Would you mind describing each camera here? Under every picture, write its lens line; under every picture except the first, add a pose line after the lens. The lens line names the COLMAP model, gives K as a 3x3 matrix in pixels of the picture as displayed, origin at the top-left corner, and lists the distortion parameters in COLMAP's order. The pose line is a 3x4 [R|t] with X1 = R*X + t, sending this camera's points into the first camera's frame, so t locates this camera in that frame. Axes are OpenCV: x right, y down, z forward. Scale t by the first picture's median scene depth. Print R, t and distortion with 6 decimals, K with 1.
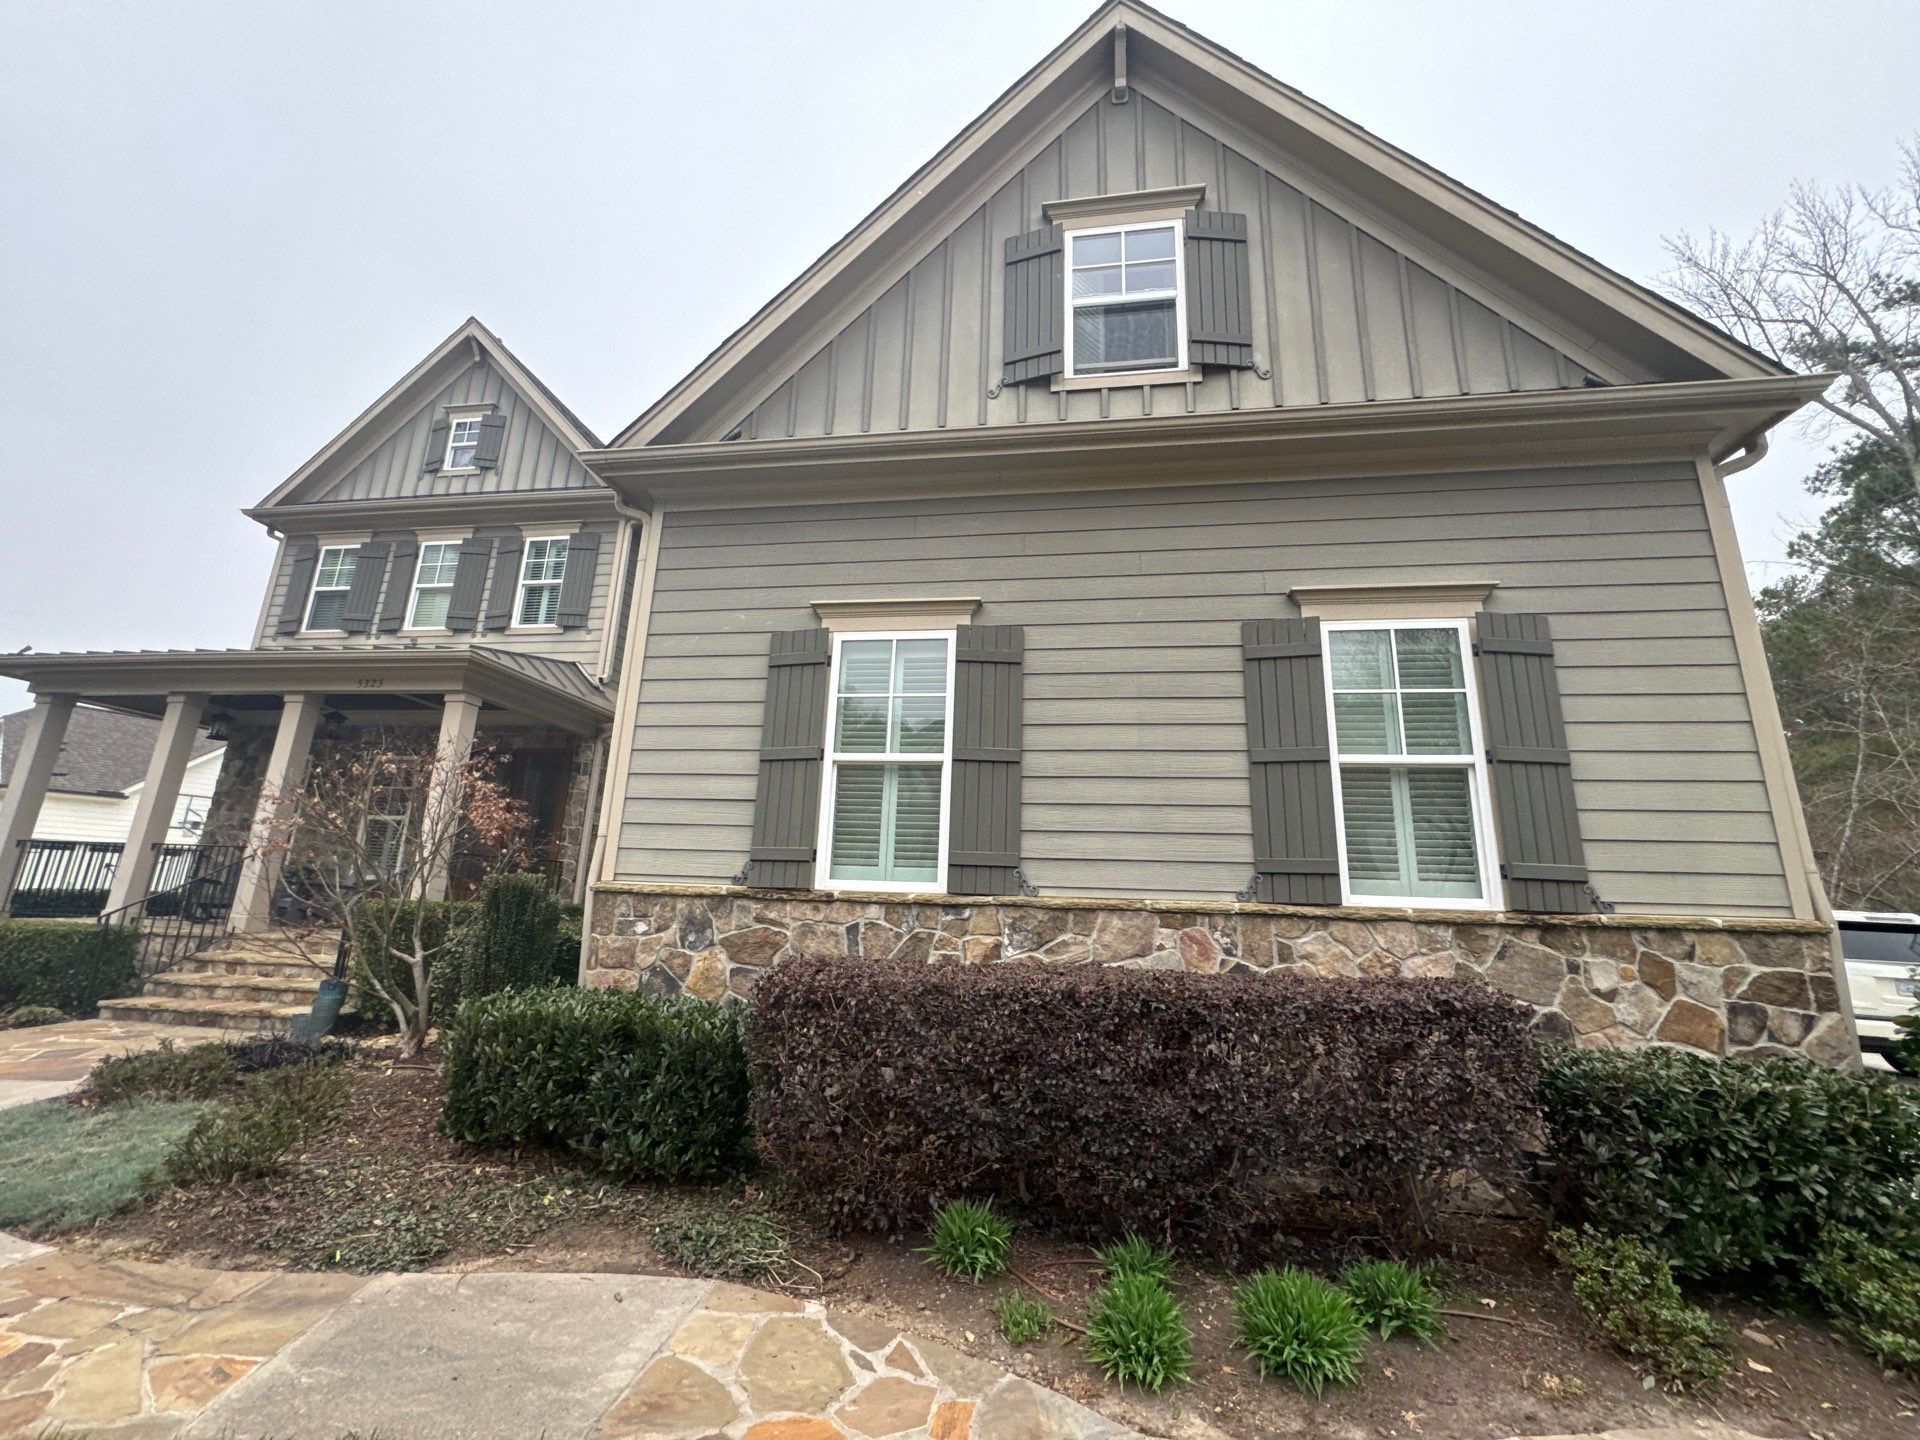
lens RADIAL K [[763.0, 0, 960.0], [0, 763.0, 720.0], [0, 0, 1]] dist [-0.002059, -0.000153]
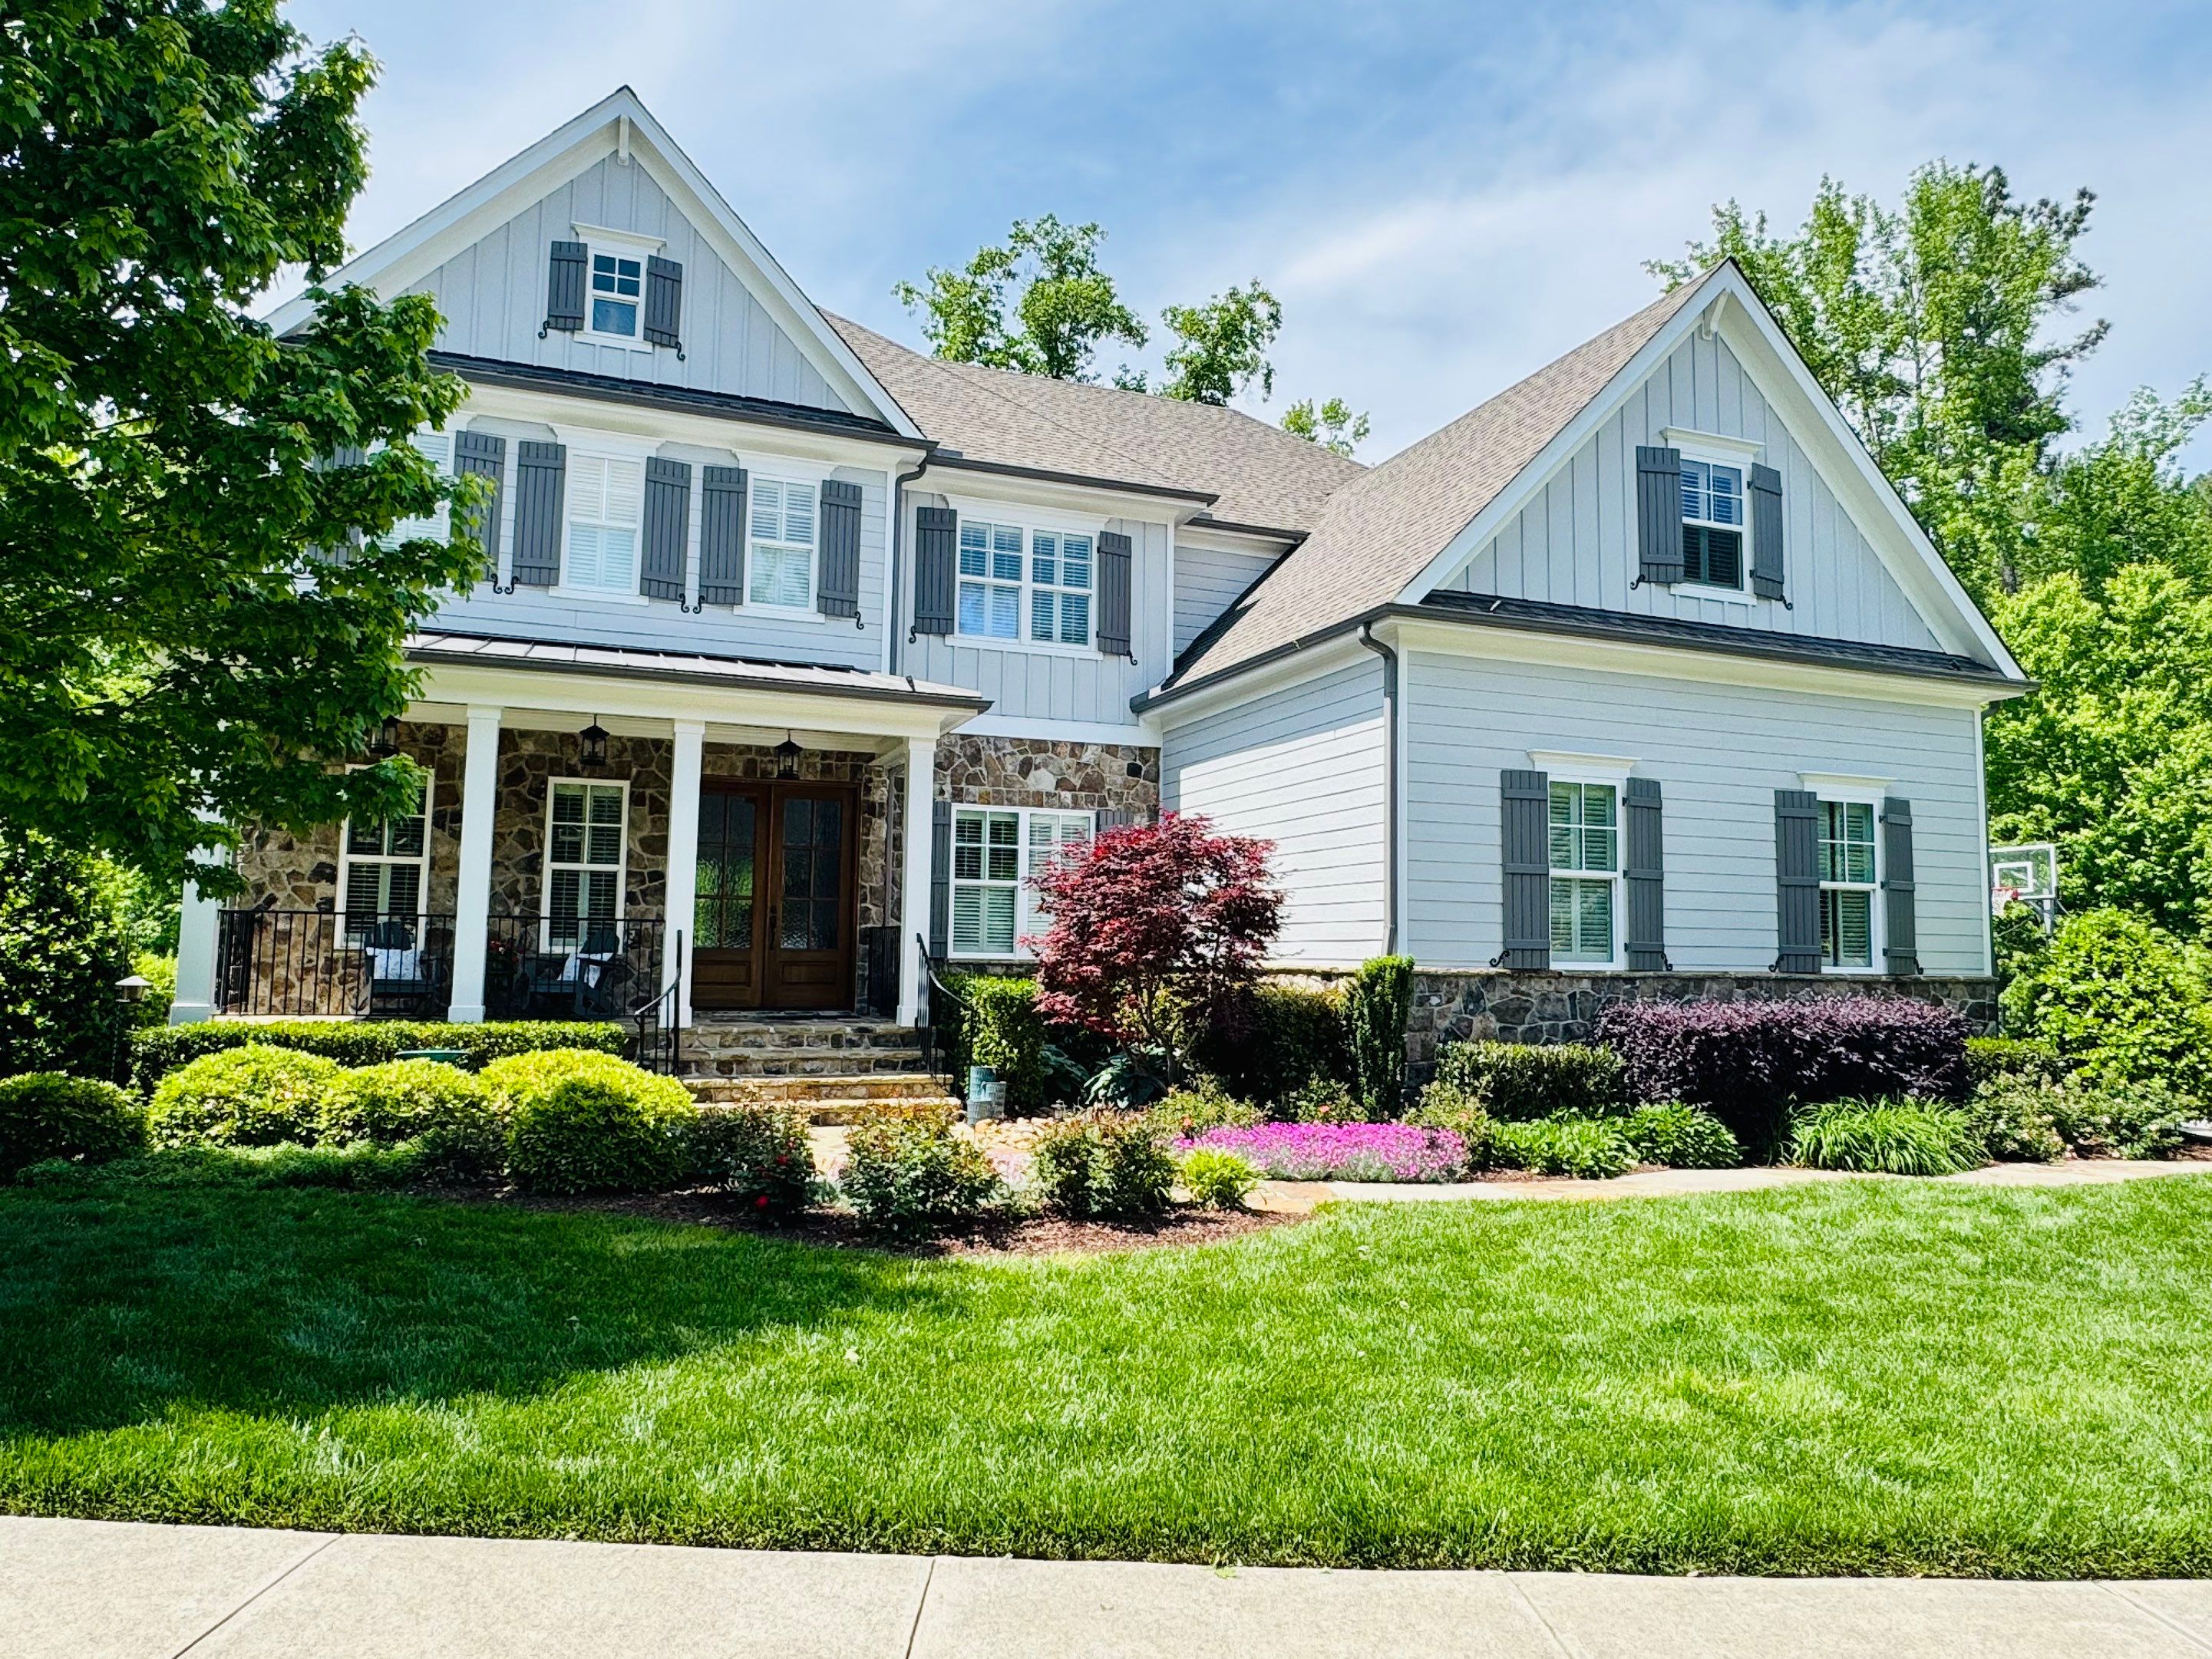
lens RADIAL K [[1405.4, 0, 1100.4], [0, 1405.4, 830.2], [0, 0, 1]] dist [-0.001961, 0.001314]
pose [[0.871179, 0.024828, 0.490337, -2.133397], [-0.102643, 0.985861, 0.132445, -0.278599], [-0.480116, -0.165713, 0.861410, -0.757397]]
